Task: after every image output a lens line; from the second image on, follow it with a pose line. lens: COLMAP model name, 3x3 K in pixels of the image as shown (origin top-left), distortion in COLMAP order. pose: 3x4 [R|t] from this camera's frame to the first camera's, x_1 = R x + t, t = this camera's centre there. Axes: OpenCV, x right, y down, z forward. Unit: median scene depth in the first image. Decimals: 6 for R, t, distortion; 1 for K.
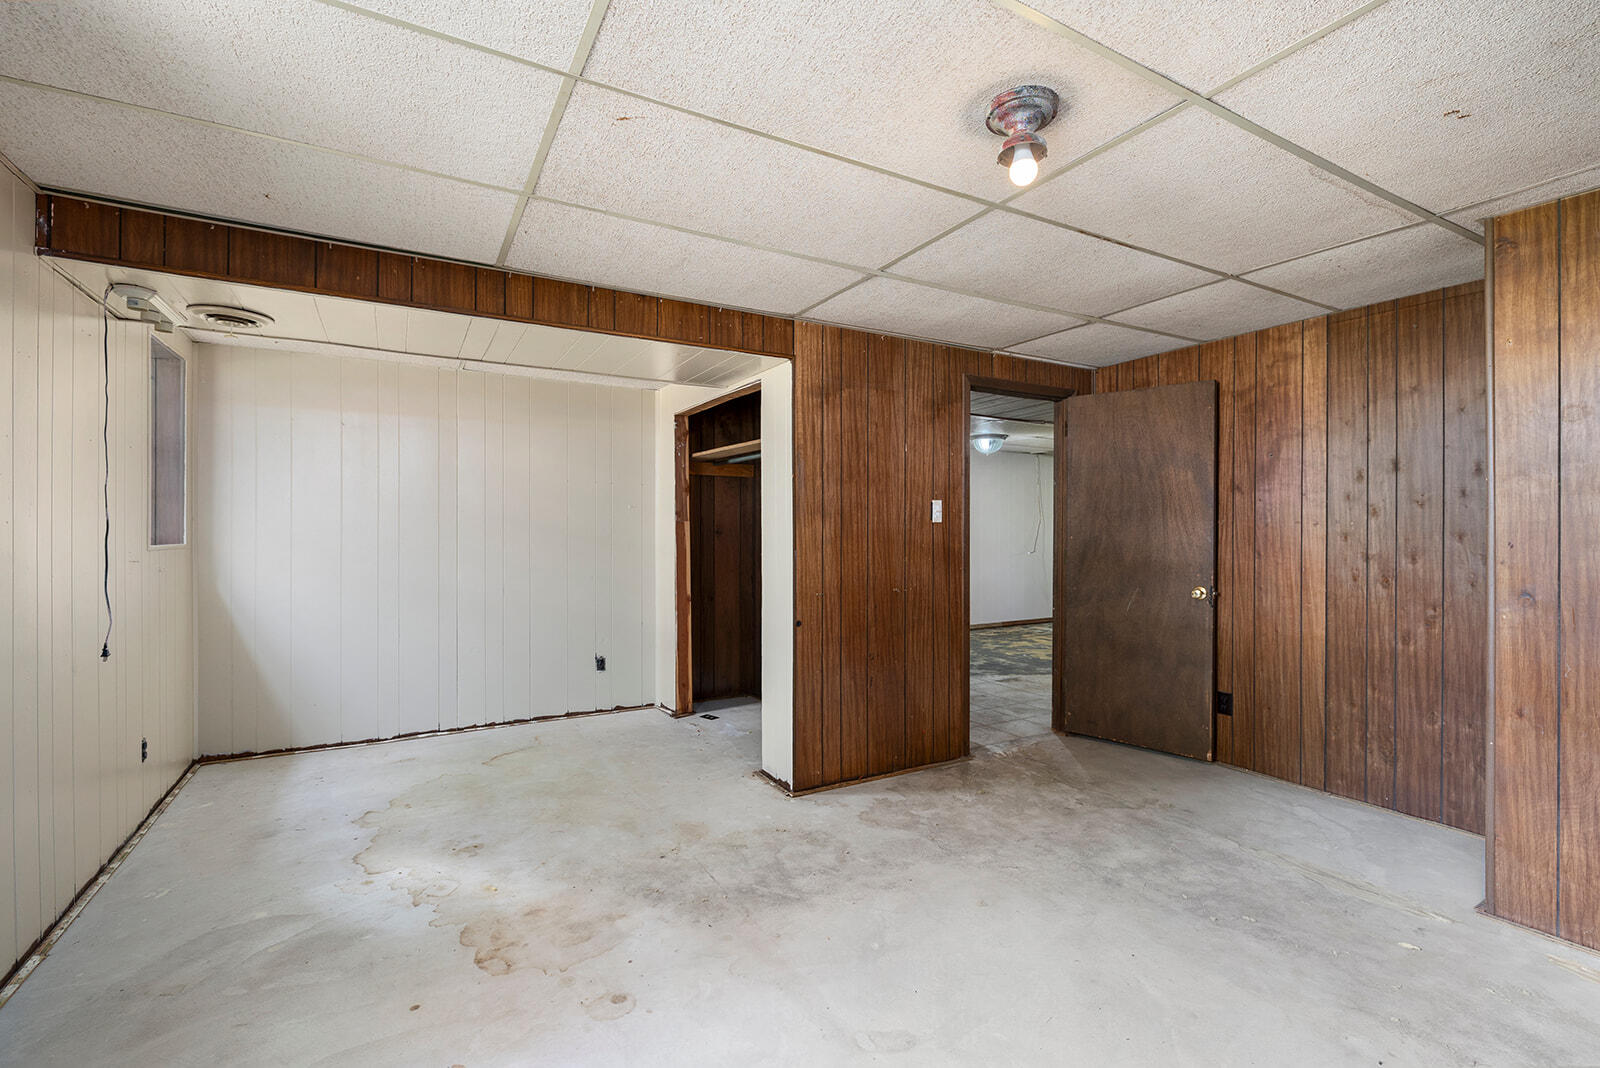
lens RADIAL K [[709.8, 0, 796.1], [0, 709.8, 529.5], [0, 0, 1]] dist [-0.002771, -0.000205]
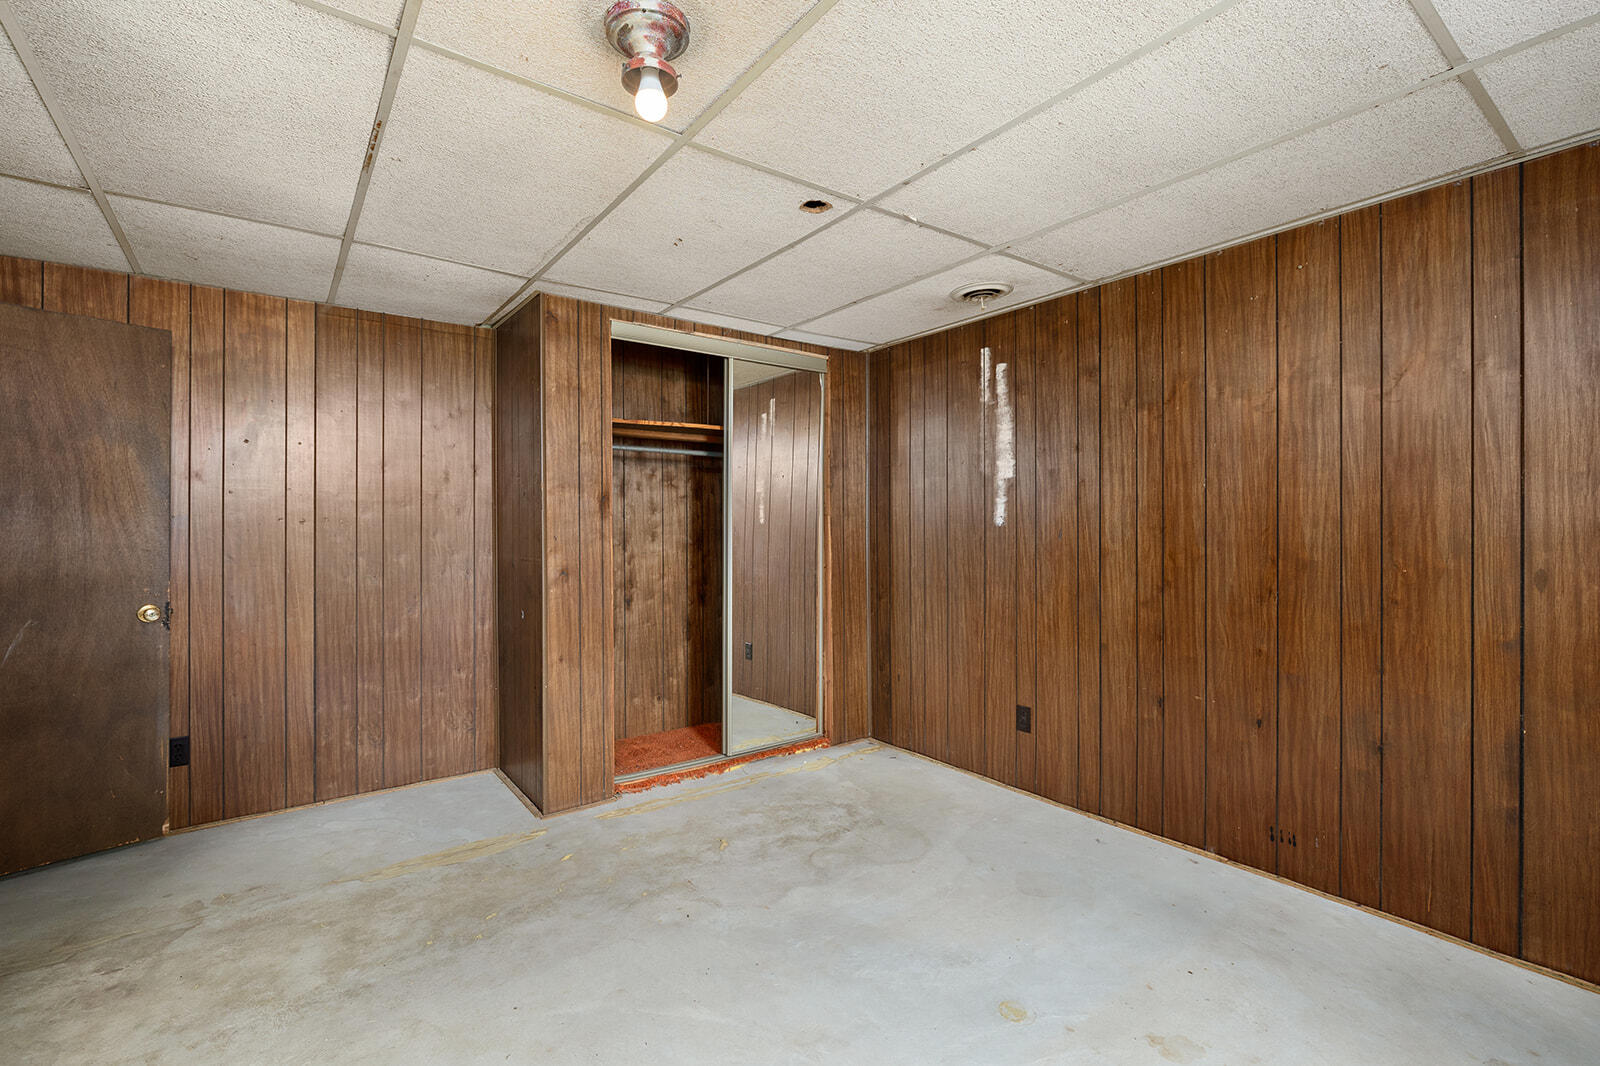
lens RADIAL K [[709.8, 0, 794.3], [0, 709.8, 527.3], [0, 0, 1]] dist [-0.002771, -0.000205]
pose [[-0.122486, 0.001252, 0.992469, -0.283828], [0.003366, 0.999994, -0.000846, 0.003043], [-0.992465, 0.003237, -0.122489, 0.489309]]
